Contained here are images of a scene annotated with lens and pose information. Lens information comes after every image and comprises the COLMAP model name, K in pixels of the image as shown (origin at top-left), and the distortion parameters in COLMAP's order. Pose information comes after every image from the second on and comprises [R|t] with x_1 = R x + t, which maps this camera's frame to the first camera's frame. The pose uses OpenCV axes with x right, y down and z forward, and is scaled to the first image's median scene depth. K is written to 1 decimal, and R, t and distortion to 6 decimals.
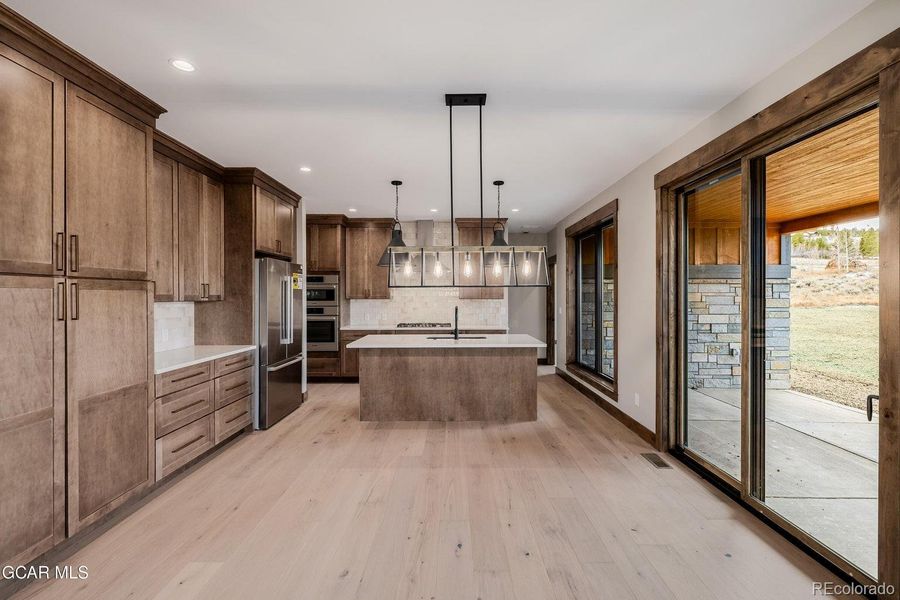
lens RADIAL K [[381.1, 0, 451.7], [0, 381.1, 296.5], [0, 0, 1]] dist [0.002348, 0.000198]
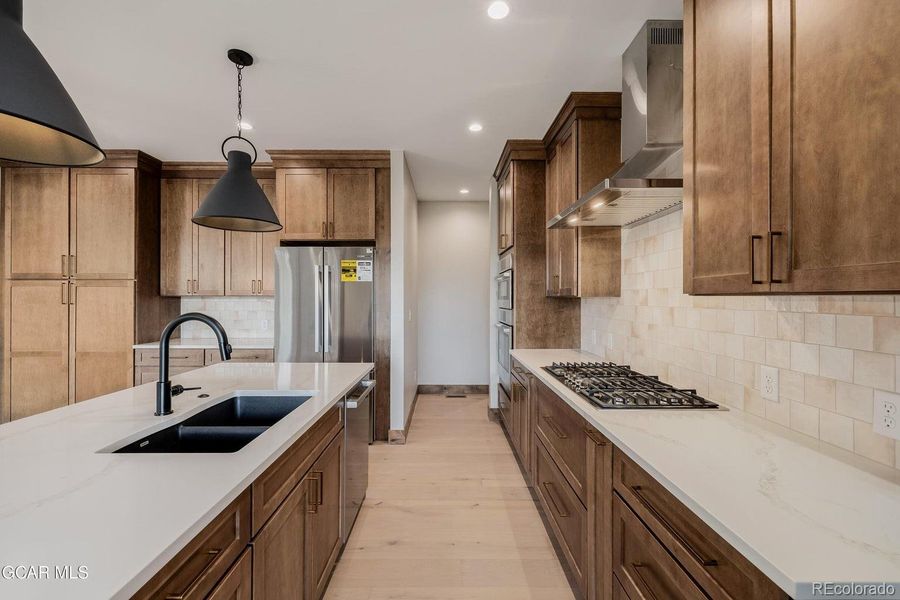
lens RADIAL K [[381.1, 0, 458.3], [0, 381.1, 295.1], [0, 0, 1]] dist [0.002348, 0.000198]
pose [[0.003645, -0.007729, -0.999963, 0.362898], [-0.004454, 0.999960, -0.007746, 0.012797], [0.999983, 0.004482, 0.003610, 1.327037]]
